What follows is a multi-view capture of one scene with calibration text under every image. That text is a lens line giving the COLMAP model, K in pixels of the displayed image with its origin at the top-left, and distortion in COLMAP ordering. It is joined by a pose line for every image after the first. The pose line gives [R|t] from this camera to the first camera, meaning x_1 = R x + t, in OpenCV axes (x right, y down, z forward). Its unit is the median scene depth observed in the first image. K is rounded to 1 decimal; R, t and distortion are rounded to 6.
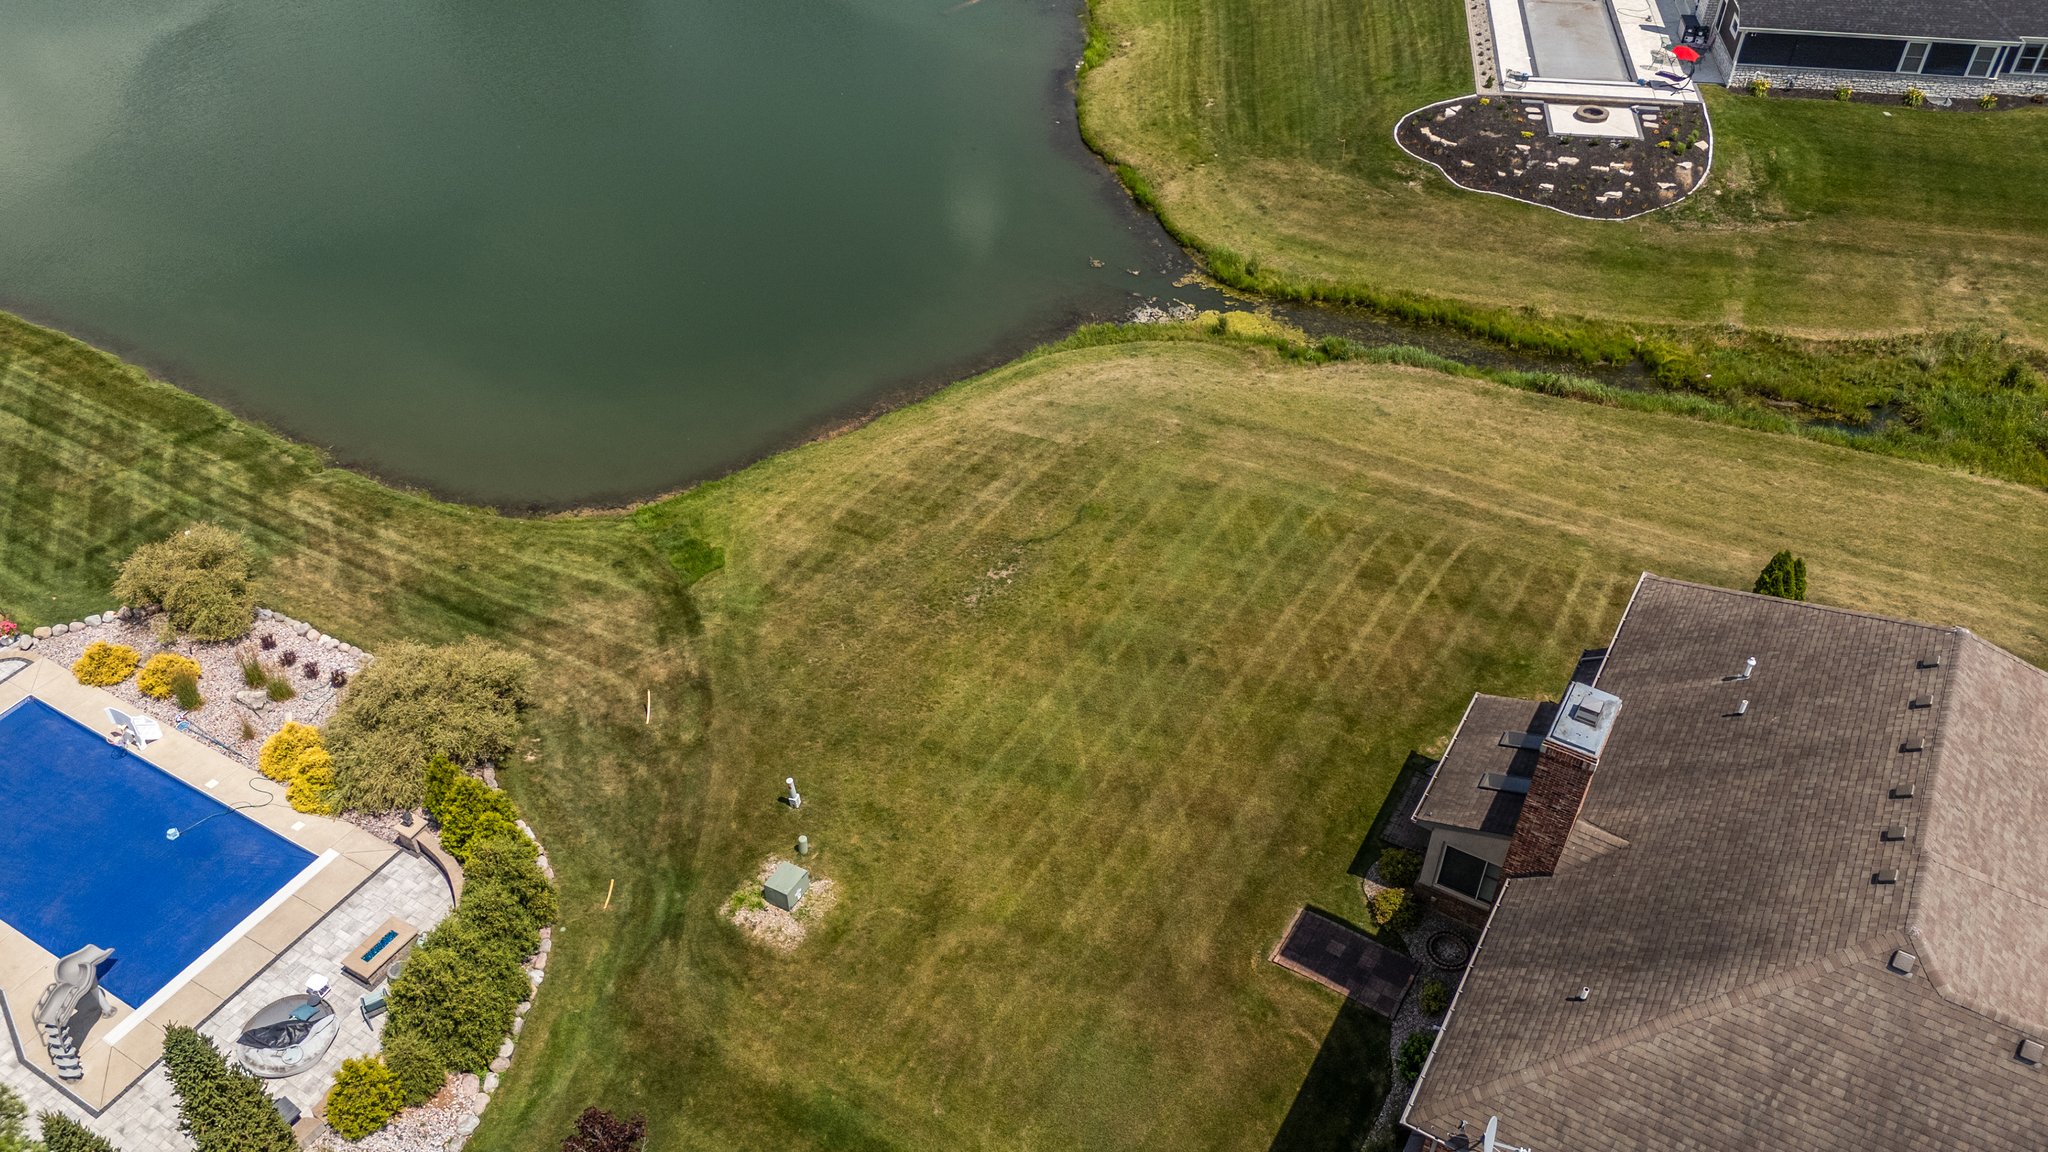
lens RADIAL K [[1524.3, 0, 1024.0], [0, 1524.3, 576.0], [0, 0, 1]] dist [0.103145, -0.091712]
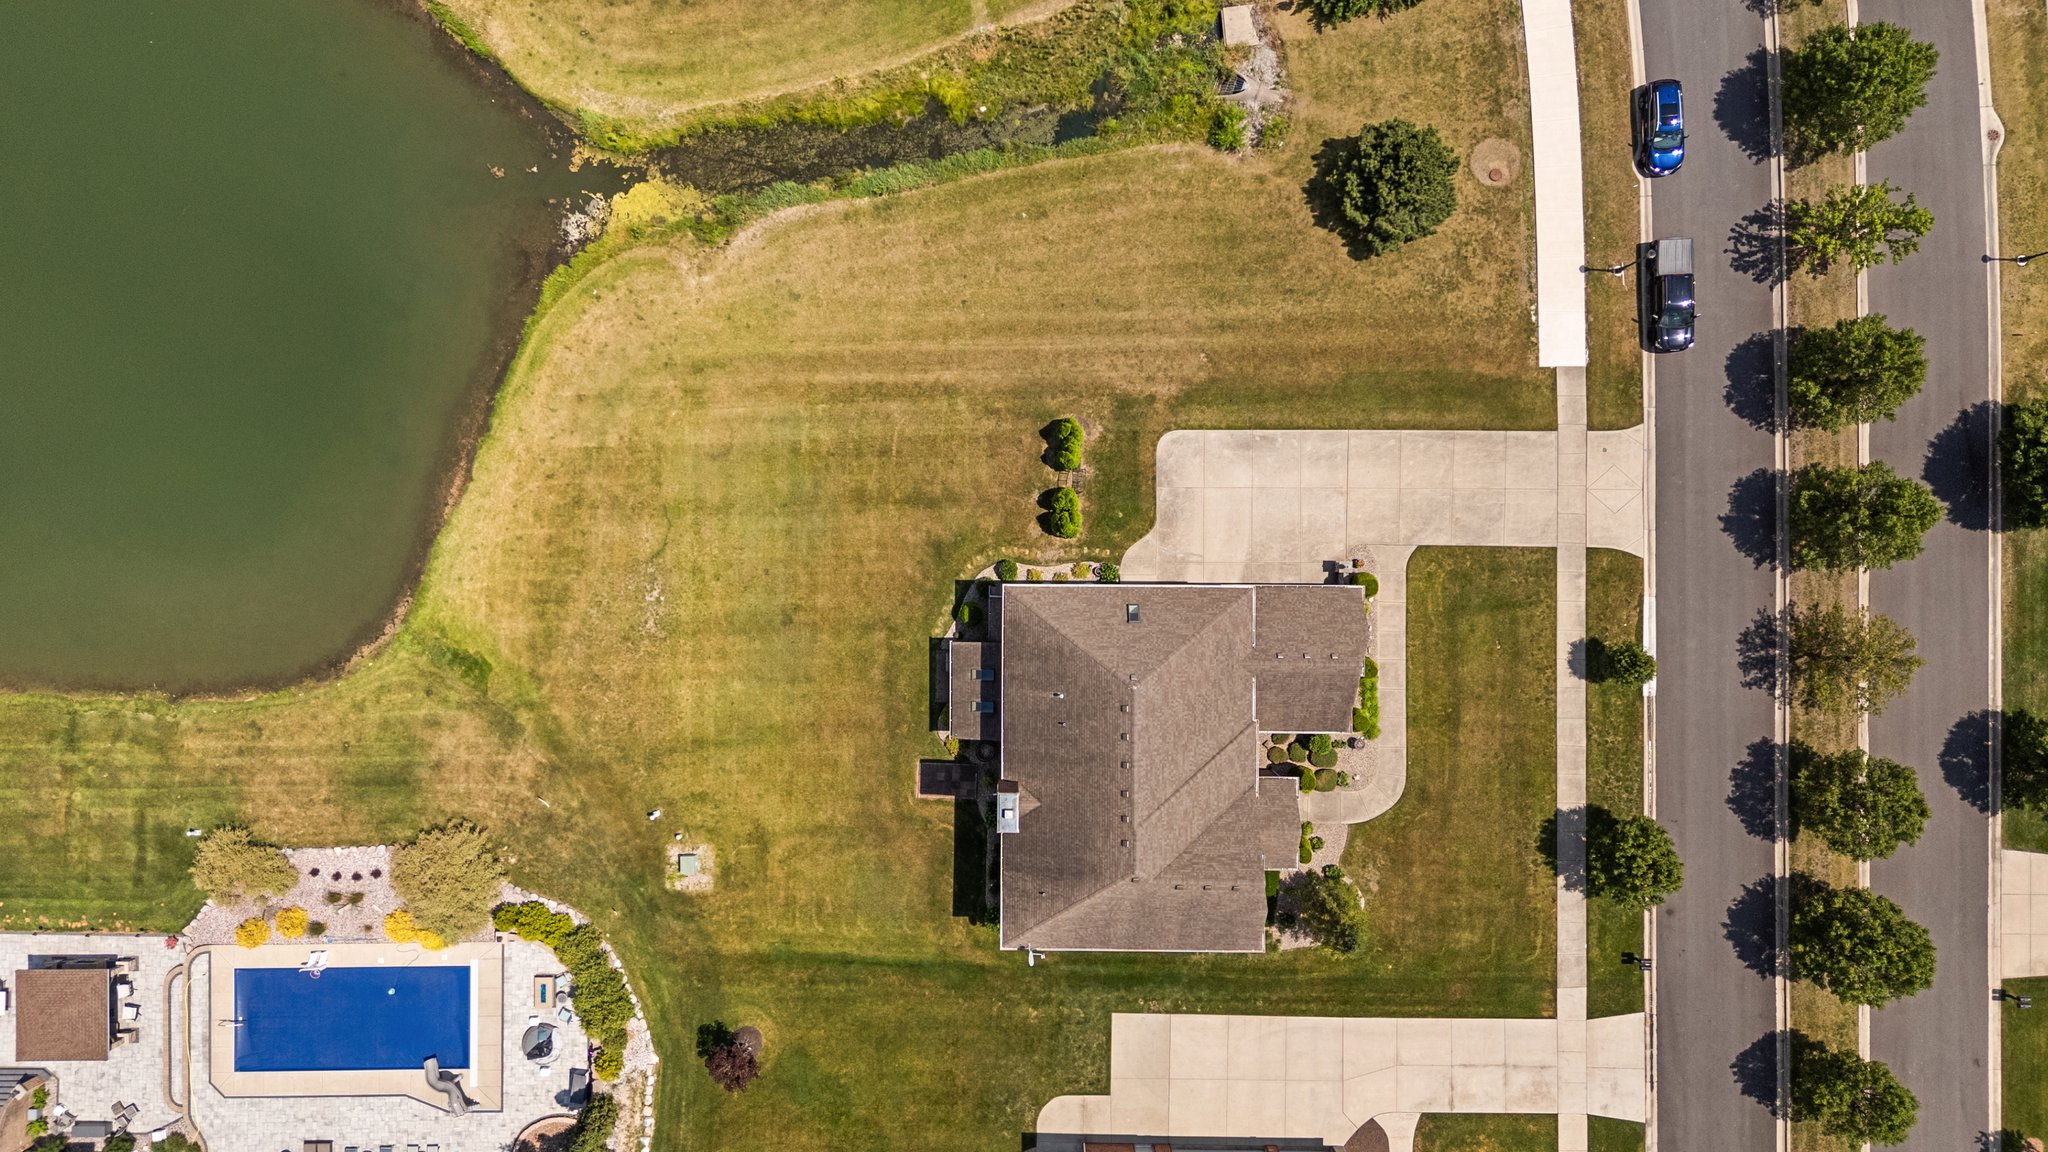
lens RADIAL K [[1526.6, 0, 1024.0], [0, 1526.6, 576.0], [0, 0, 1]] dist [0.074844, -0.072463]
pose [[0.863205, -0.504783, -0.008499, 0.370100], [0.328732, 0.549214, 0.768309, -1.205364], [-0.383162, -0.666002, 0.640023, -0.171591]]
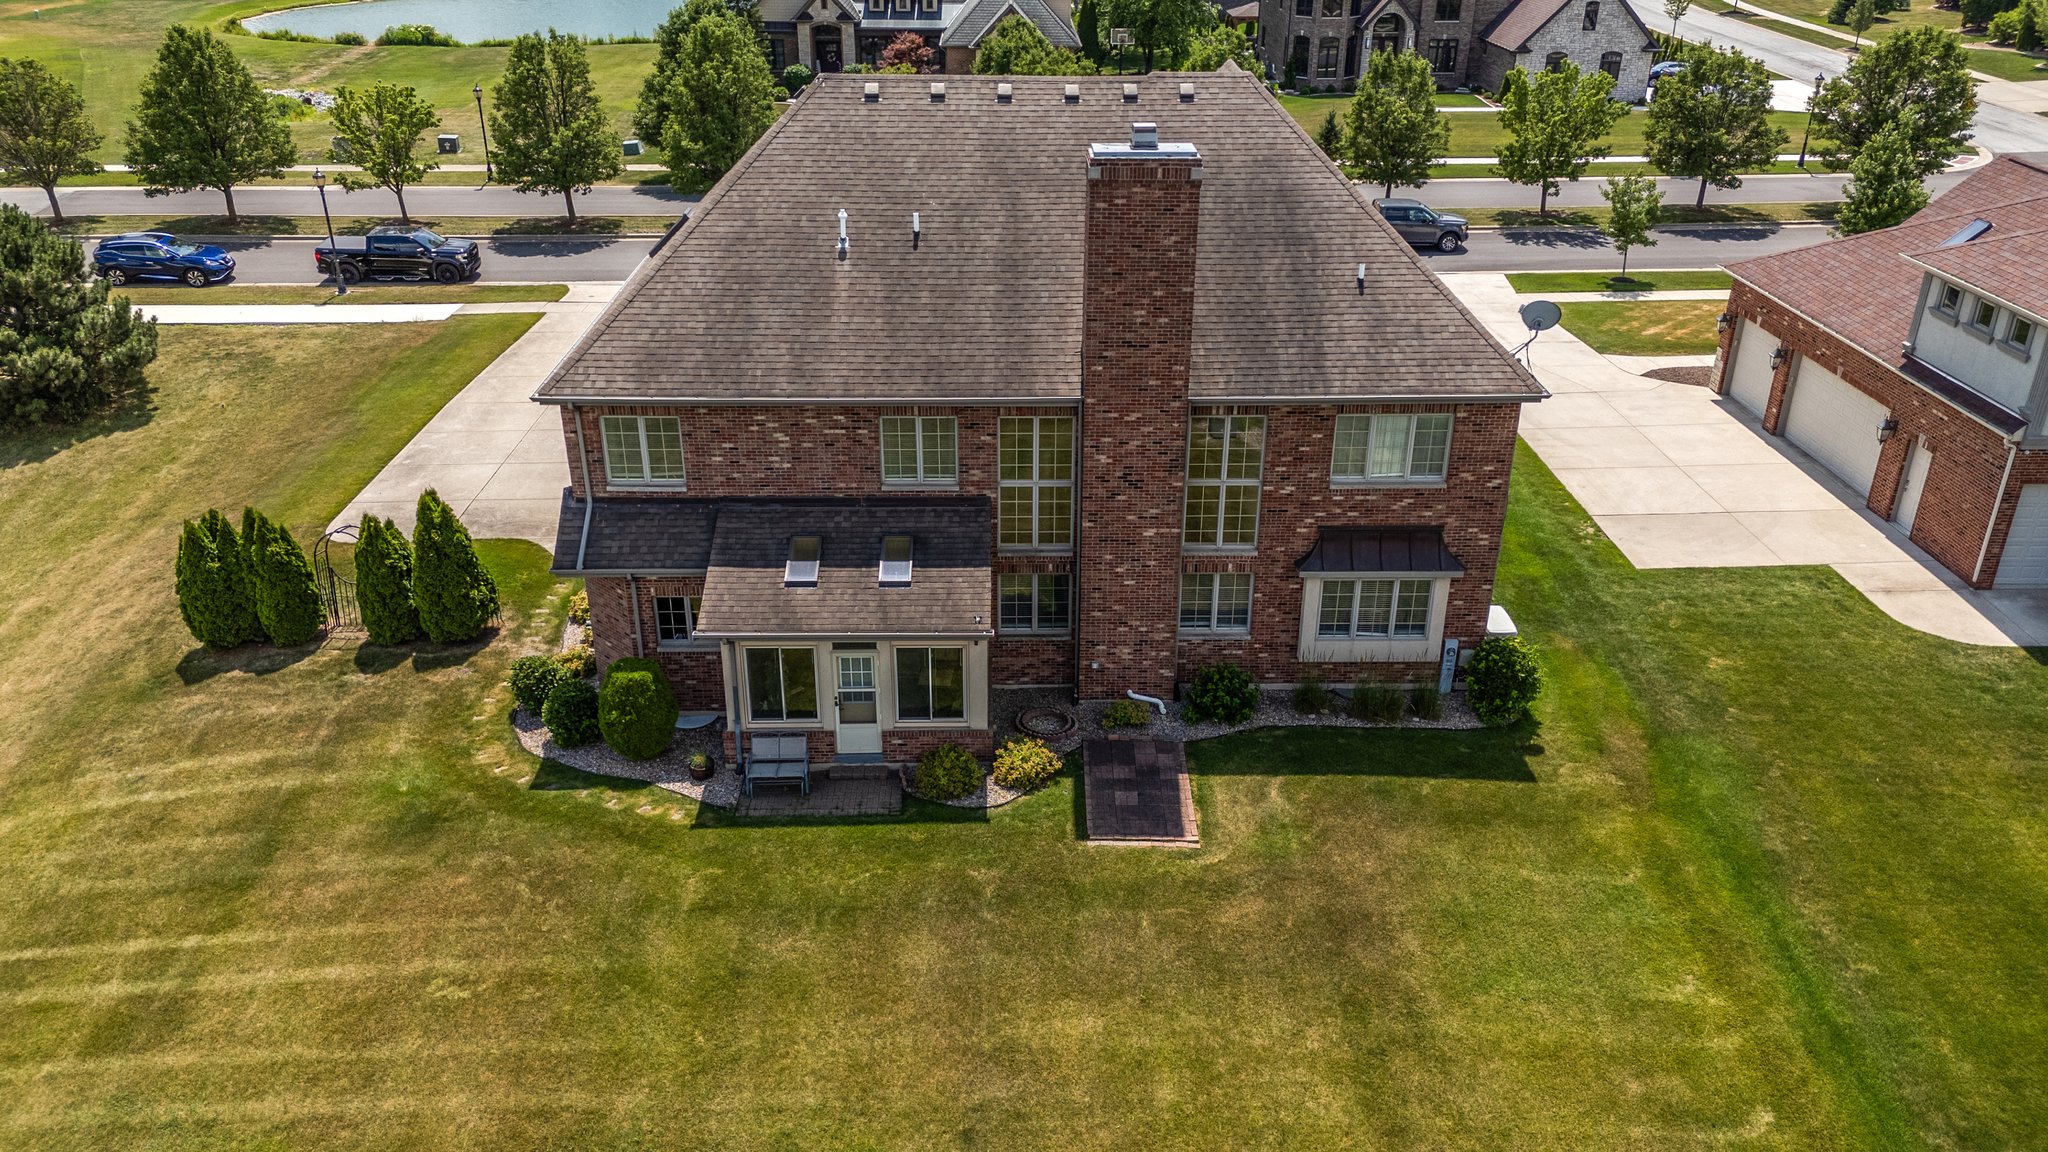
lens RADIAL K [[1526.6, 0, 1024.0], [0, 1526.6, 576.0], [0, 0, 1]] dist [0.074844, -0.072463]
pose [[-0.527976, -0.367861, 0.765454, -0.217071], [0.550890, 0.537618, 0.638347, -0.228069], [-0.646345, 0.758713, -0.081198, 0.811264]]
